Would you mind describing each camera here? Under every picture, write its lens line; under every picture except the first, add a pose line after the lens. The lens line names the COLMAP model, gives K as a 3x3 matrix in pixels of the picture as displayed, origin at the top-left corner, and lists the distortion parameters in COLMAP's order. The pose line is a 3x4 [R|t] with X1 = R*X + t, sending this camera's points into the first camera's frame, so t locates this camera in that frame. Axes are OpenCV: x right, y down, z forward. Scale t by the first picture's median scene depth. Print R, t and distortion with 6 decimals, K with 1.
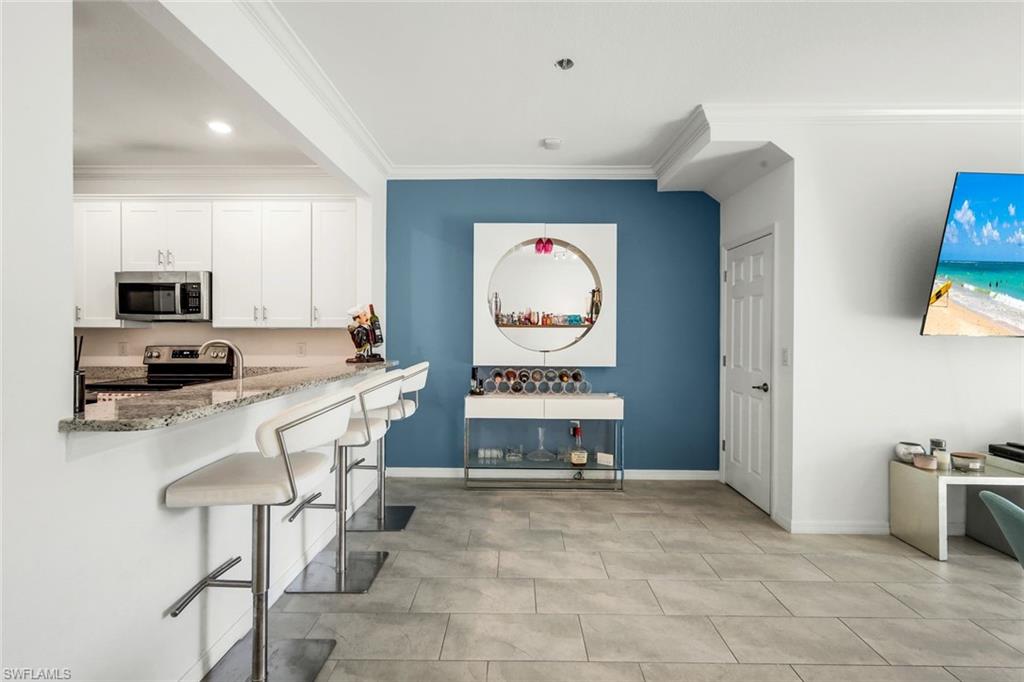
lens RADIAL K [[453.7, 0, 518.8], [0, 453.7, 329.9], [0, 0, 1]] dist [0.002348, 0.000288]
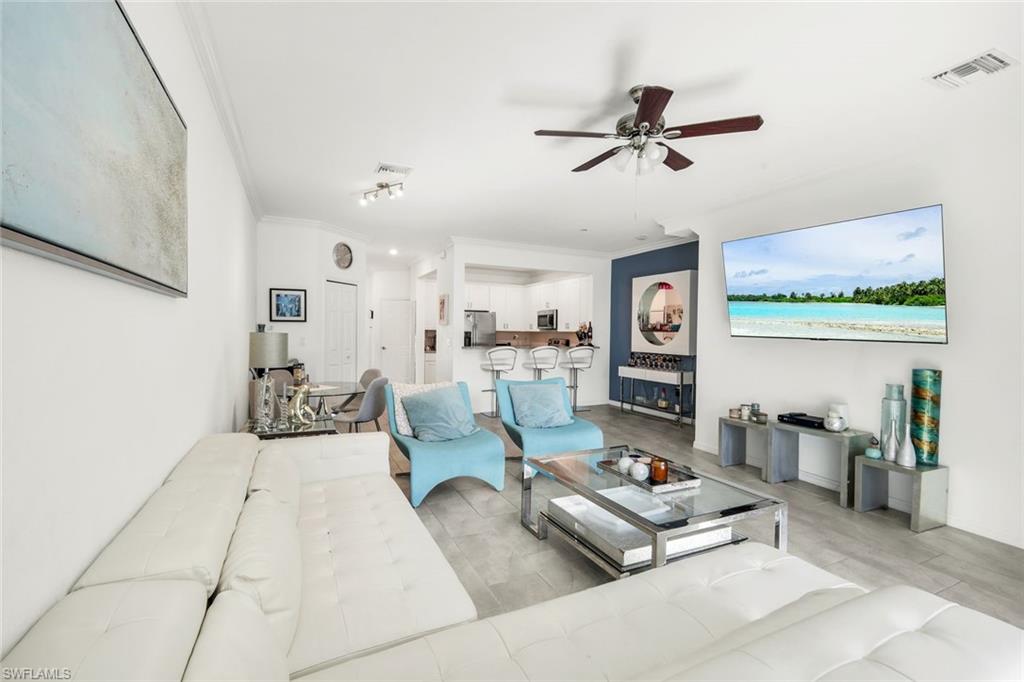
lens RADIAL K [[449.4, 0, 514.6], [0, 449.4, 339.2], [0, 0, 1]] dist [0.001748, 0.000068]
pose [[0.444454, 0.018314, -0.895615, 1.649472], [-0.012698, 0.999819, 0.014143, 0.004907], [0.895712, 0.005086, 0.444606, -0.362961]]
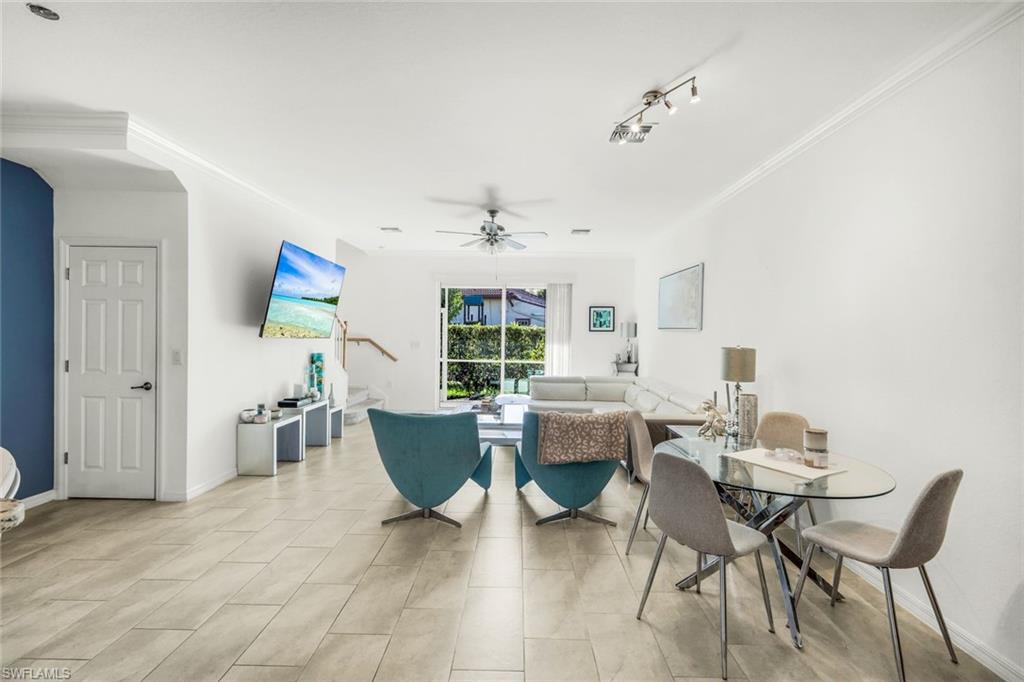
lens RADIAL K [[449.4, 0, 514.6], [0, 449.4, 339.2], [0, 0, 1]] dist [0.001748, 0.000068]
pose [[-0.001679, -0.018602, 0.999826, -0.534728], [-0.015620, 0.999705, 0.018573, -0.020505], [-0.999877, -0.015586, -0.001969, 0.116762]]
